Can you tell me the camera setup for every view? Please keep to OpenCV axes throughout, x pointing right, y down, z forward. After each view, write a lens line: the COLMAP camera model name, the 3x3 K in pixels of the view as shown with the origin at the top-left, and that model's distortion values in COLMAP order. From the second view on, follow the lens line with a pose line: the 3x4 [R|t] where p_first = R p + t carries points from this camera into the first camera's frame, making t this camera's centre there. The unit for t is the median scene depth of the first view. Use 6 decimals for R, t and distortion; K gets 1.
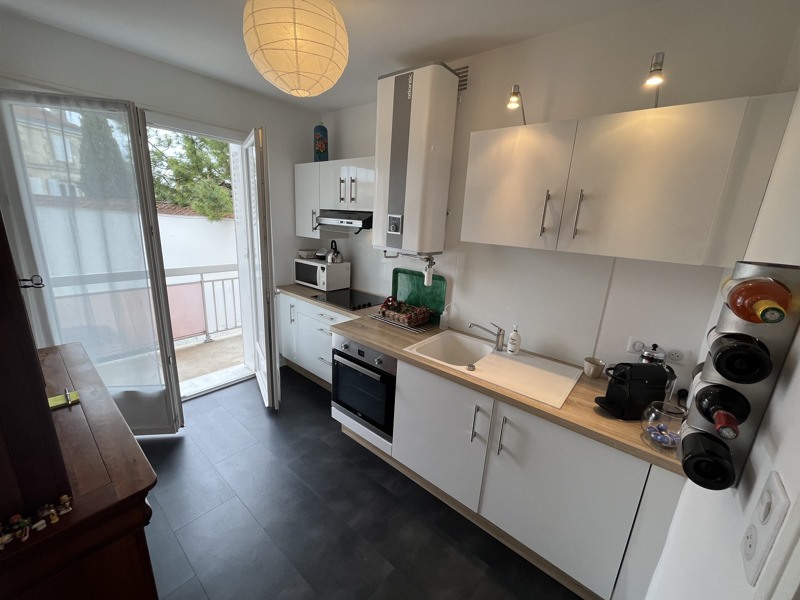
lens RADIAL K [[320.3, 0, 400.0], [0, 320.3, 300.0], [0, 0, 1]] dist [-0.007388, -0.000007]
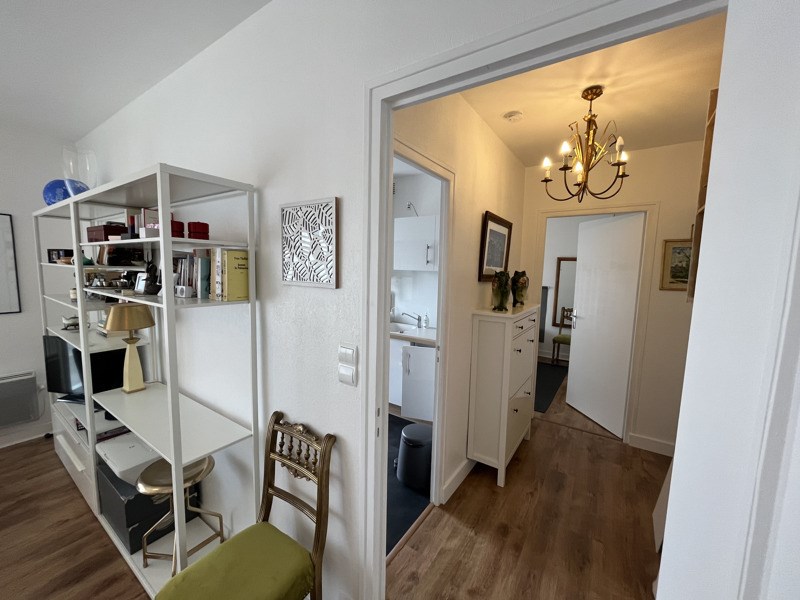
lens RADIAL K [[320.3, 0, 400.0], [0, 320.3, 300.0], [0, 0, 1]] dist [-0.007388, -0.000007]
pose [[0.994672, -0.041751, 0.094257, 0.033064], [0.054930, 0.988360, -0.141872, 0.251256], [-0.087236, 0.146294, 0.985387, -0.814929]]
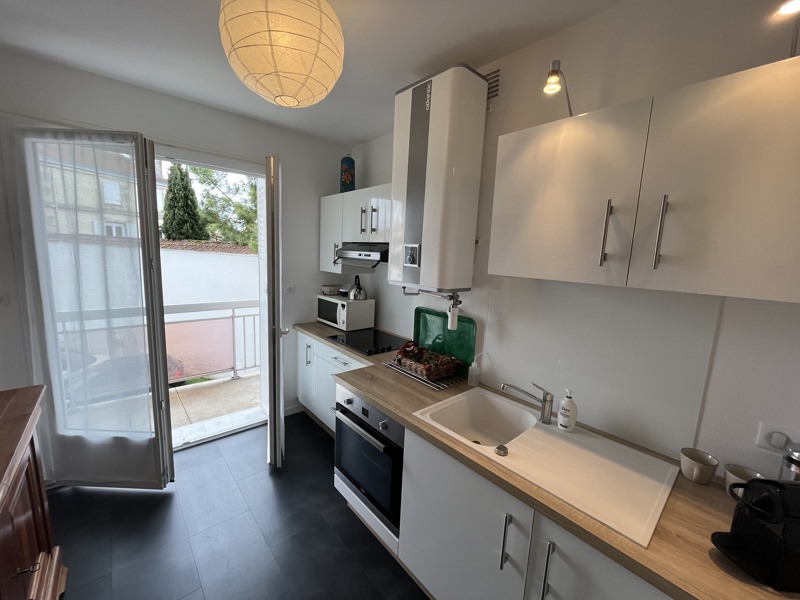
lens RADIAL K [[320.3, 0, 400.0], [0, 320.3, 300.0], [0, 0, 1]] dist [-0.007388, -0.000007]
pose [[0.988164, 0.011416, -0.152979, 0.088163], [-0.028710, 0.993370, -0.111322, -0.028084], [0.150693, 0.114396, 0.981939, 0.200248]]
